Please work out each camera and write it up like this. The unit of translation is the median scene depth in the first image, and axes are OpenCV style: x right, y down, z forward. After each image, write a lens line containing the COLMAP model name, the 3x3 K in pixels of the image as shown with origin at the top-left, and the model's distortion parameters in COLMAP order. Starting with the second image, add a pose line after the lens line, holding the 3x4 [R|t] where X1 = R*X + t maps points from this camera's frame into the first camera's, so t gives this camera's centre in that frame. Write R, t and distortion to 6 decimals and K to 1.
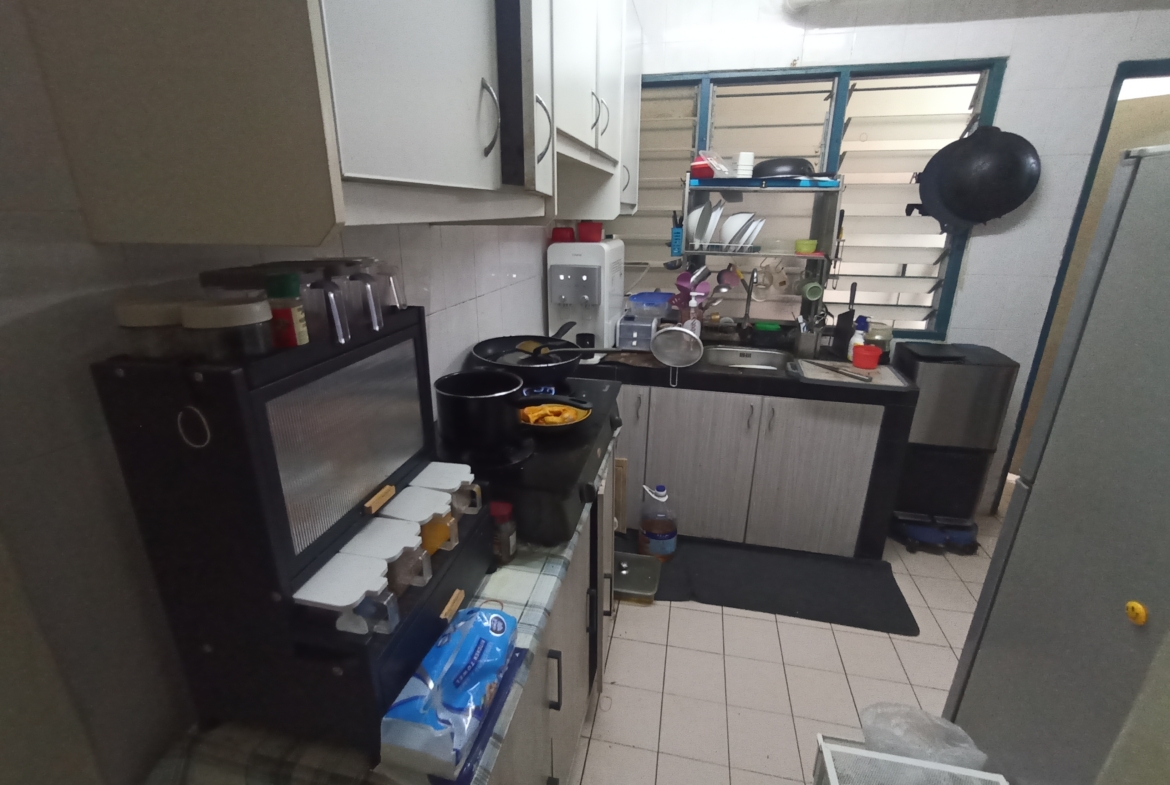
lens RADIAL K [[533.1, 0, 585.0], [0, 533.1, 392.5], [0, 0, 1]] dist [-0.052562, 0.037205]
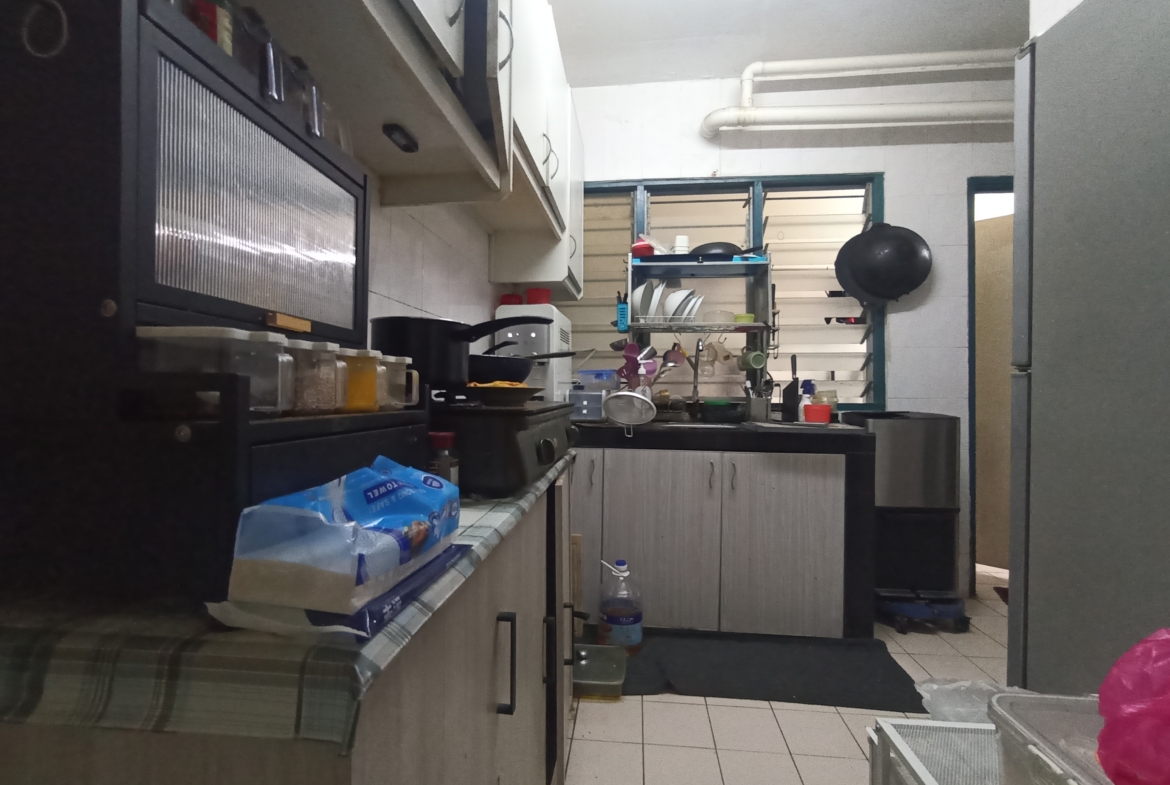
lens RADIAL K [[533.1, 0, 585.0], [0, 533.1, 392.5], [0, 0, 1]] dist [-0.052562, 0.037205]
pose [[0.993840, 0.001942, 0.110808, -0.013971], [0.034515, 0.944697, -0.326124, 0.195419], [-0.105314, 0.327940, 0.938810, 0.088932]]
